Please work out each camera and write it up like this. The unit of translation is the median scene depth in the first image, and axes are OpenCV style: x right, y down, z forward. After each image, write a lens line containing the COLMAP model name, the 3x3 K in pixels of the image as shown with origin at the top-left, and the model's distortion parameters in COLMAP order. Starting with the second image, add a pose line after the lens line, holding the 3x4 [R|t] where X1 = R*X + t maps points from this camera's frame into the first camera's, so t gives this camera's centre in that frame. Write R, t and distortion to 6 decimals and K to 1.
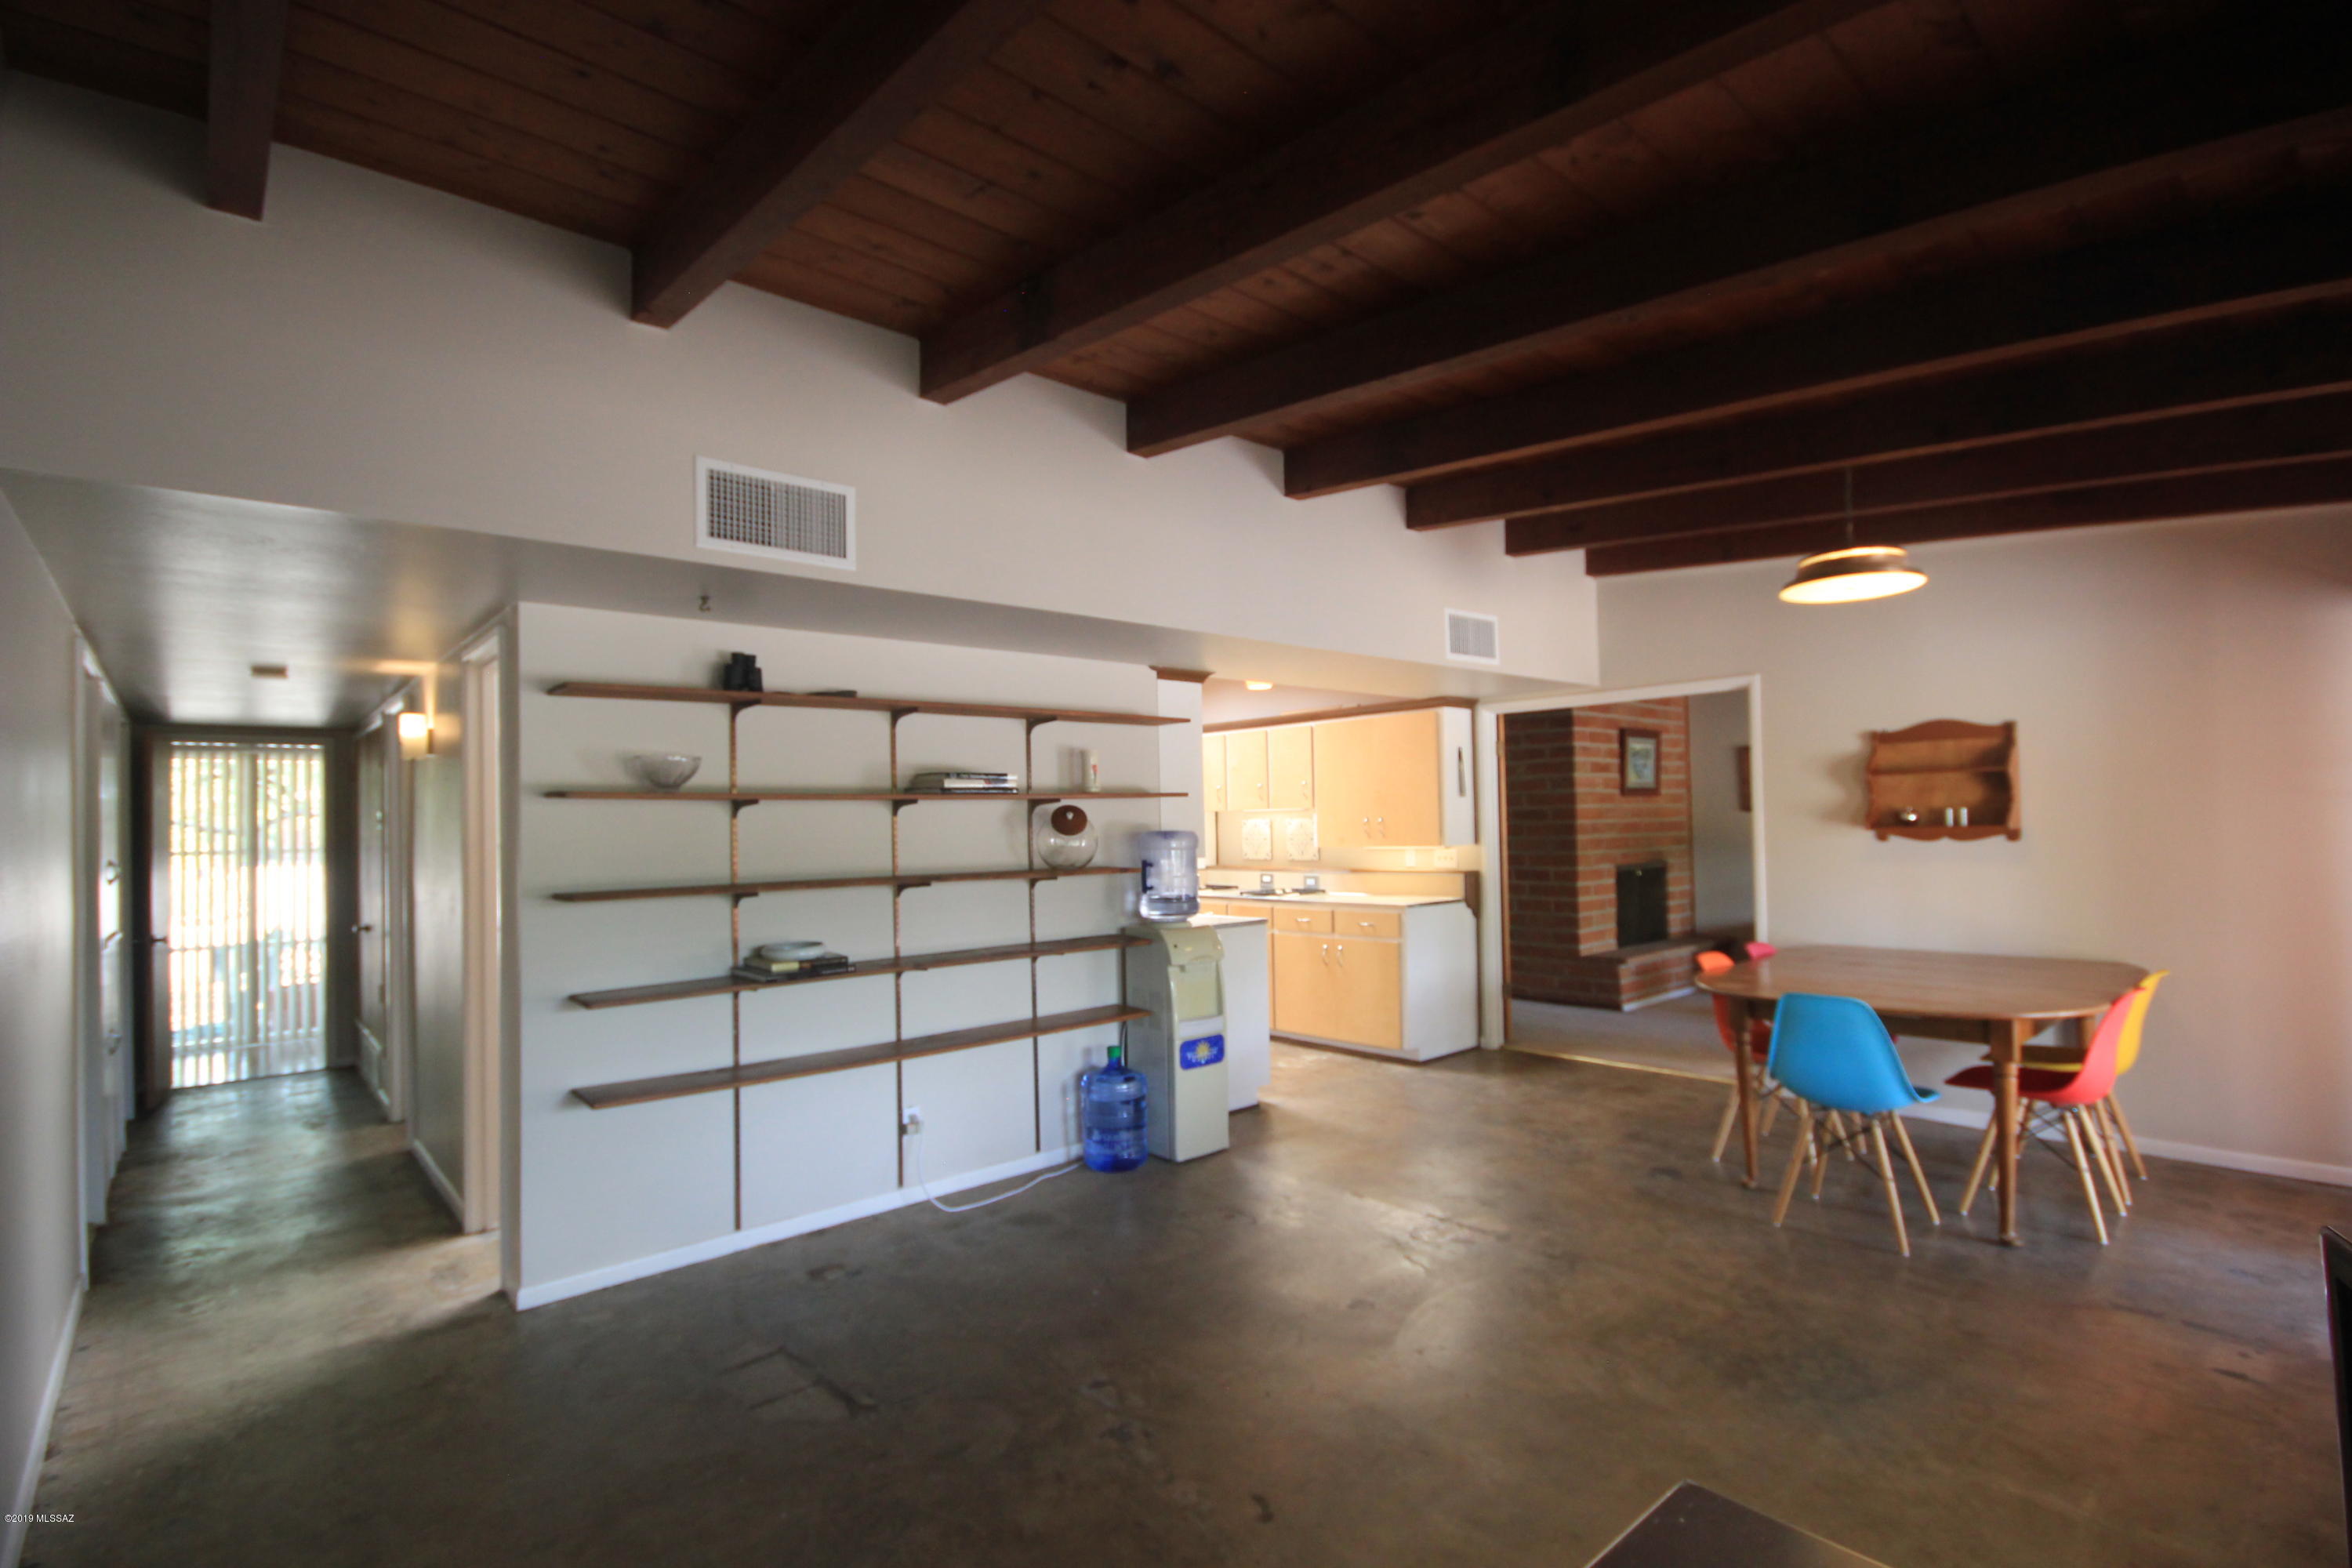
lens RADIAL K [[1089.4, 0, 1189.6], [0, 1089.4, 789.1], [0, 0, 1]] dist [-0.002854, -0.008154]
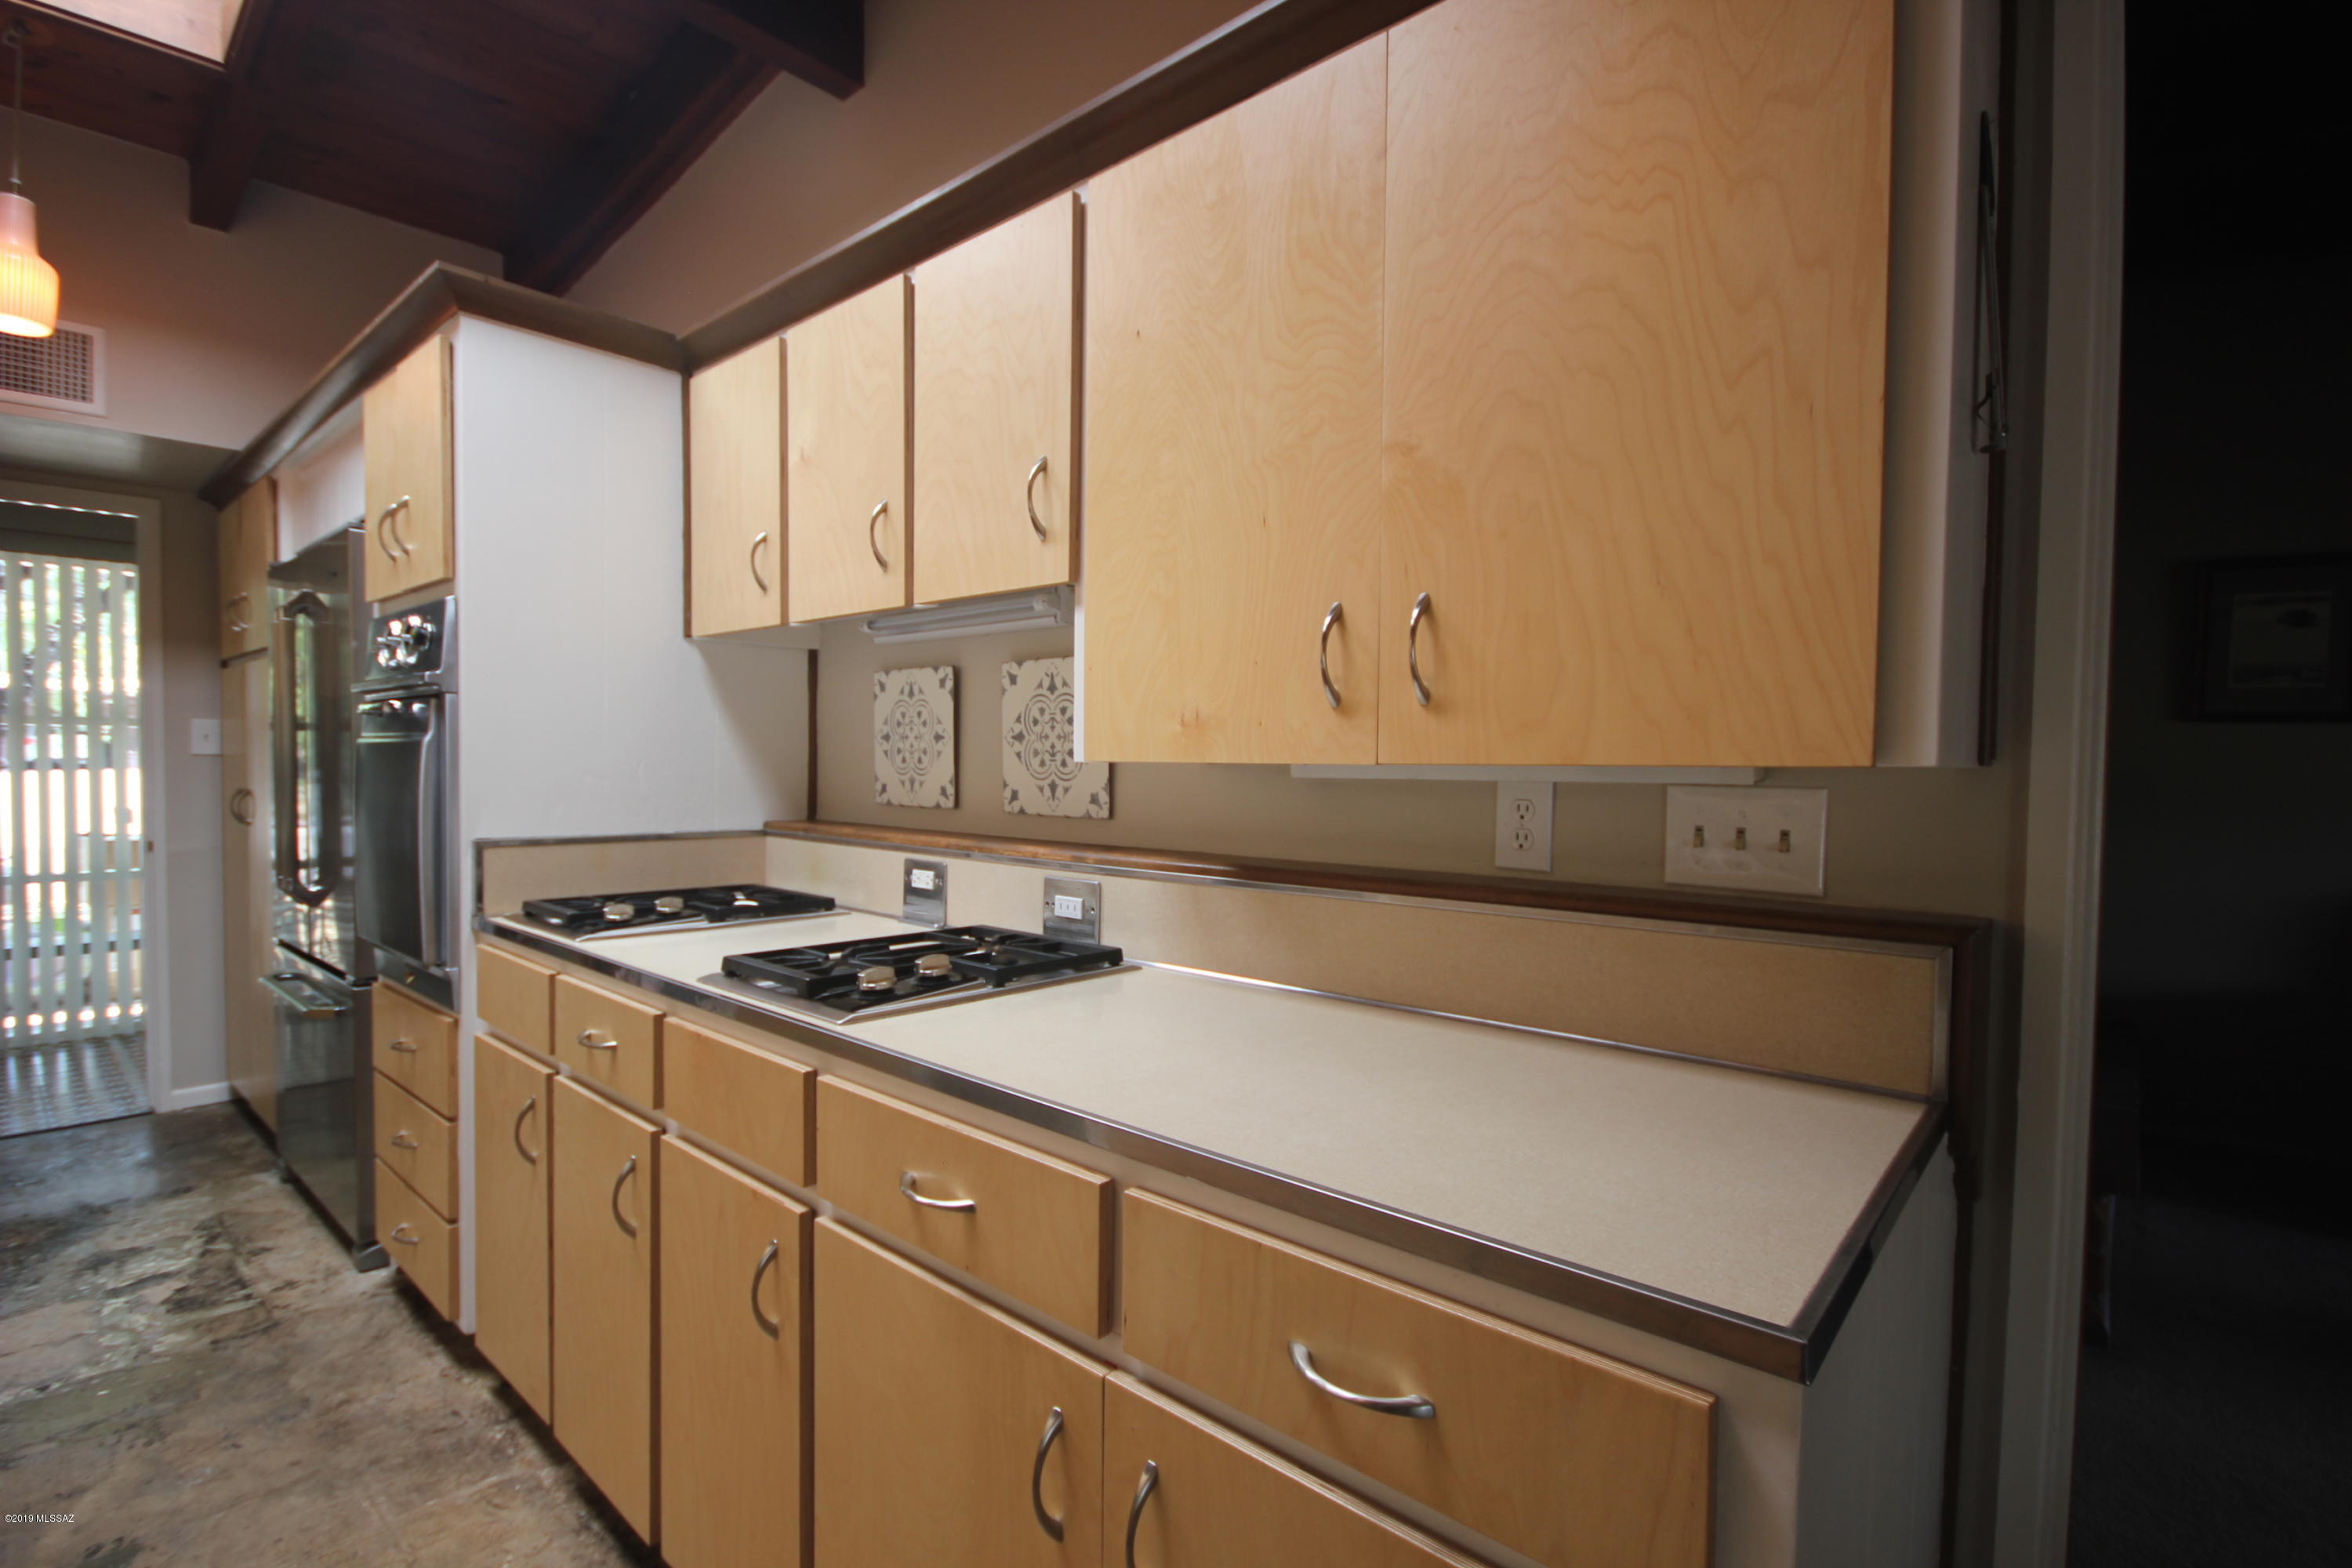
lens RADIAL K [[1089.4, 0, 1192.4], [0, 1089.4, 789.1], [0, 0, 1]] dist [-0.002854, -0.008154]
pose [[0.991634, 0.026626, 0.126307, 0.103520], [-0.033681, 0.997970, 0.054059, 0.042264], [-0.124611, -0.057861, 0.990517, 0.723697]]
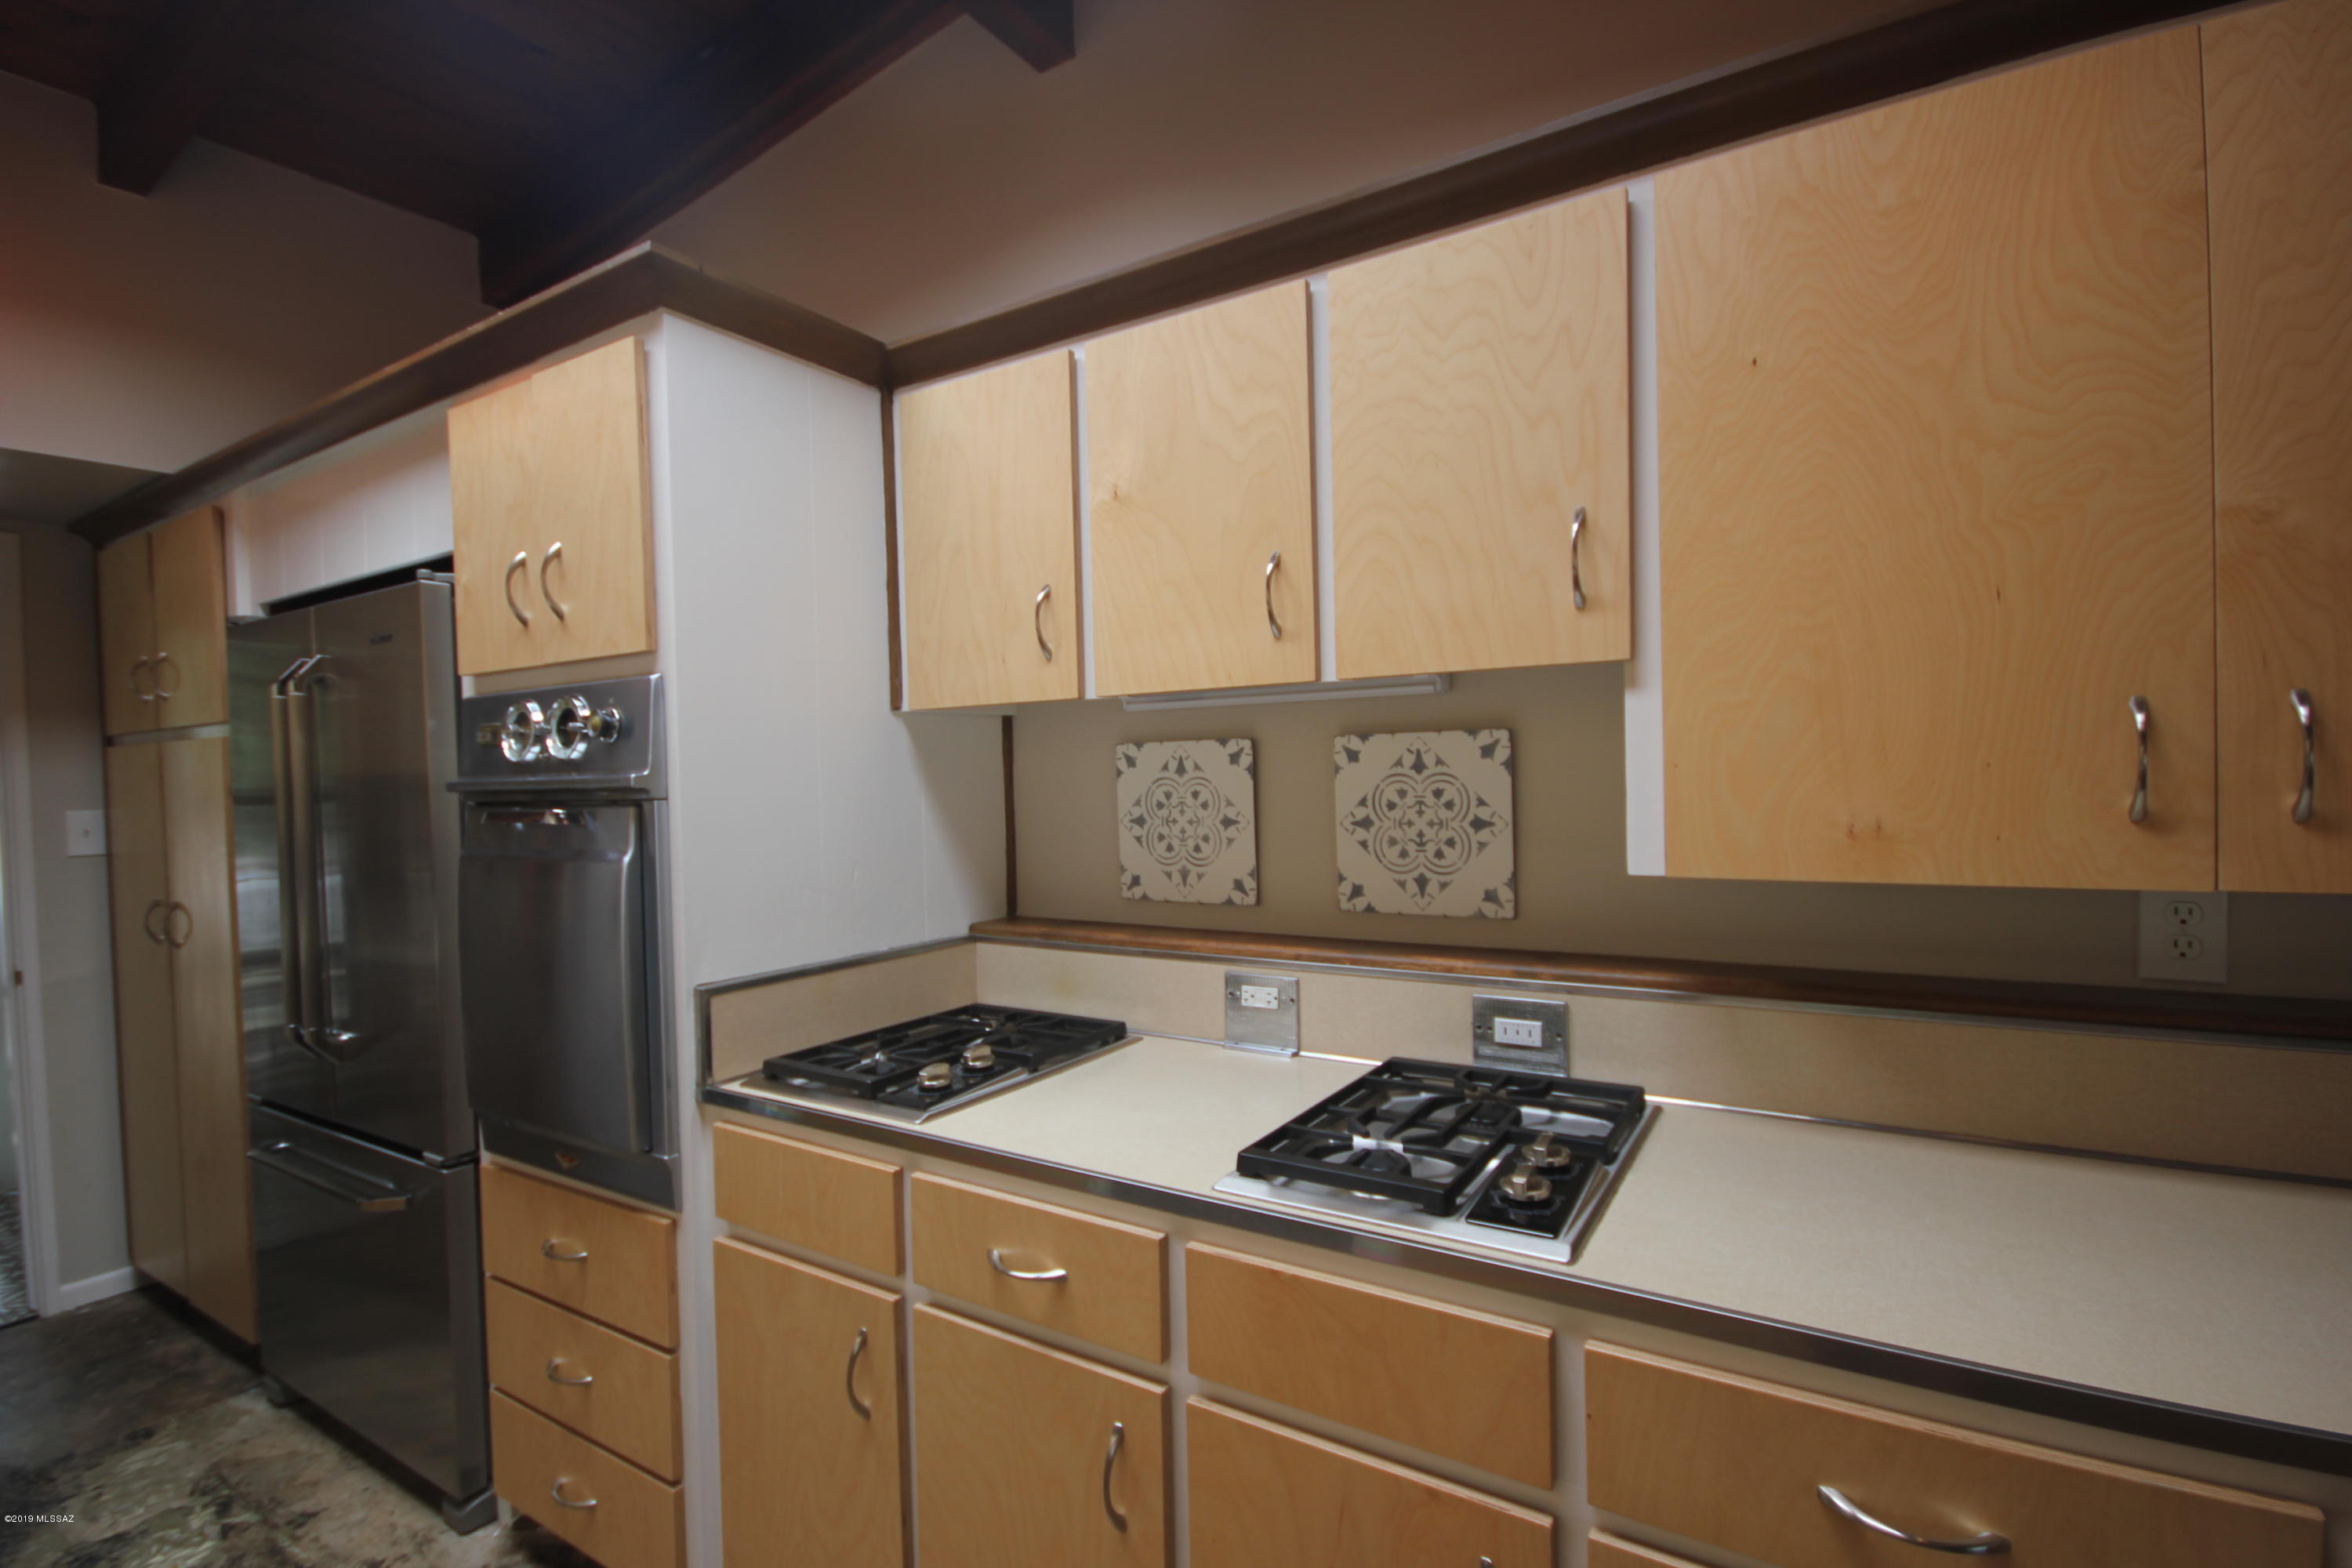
lens RADIAL K [[1089.4, 0, 1167.0], [0, 1089.4, 784.4], [0, 0, 1]] dist [-0.002854, -0.008154]
pose [[0.961826, -0.009613, 0.273493, -0.012165], [-0.000816, 0.999278, 0.037995, 0.028094], [-0.273661, -0.036768, 0.961123, 0.789815]]
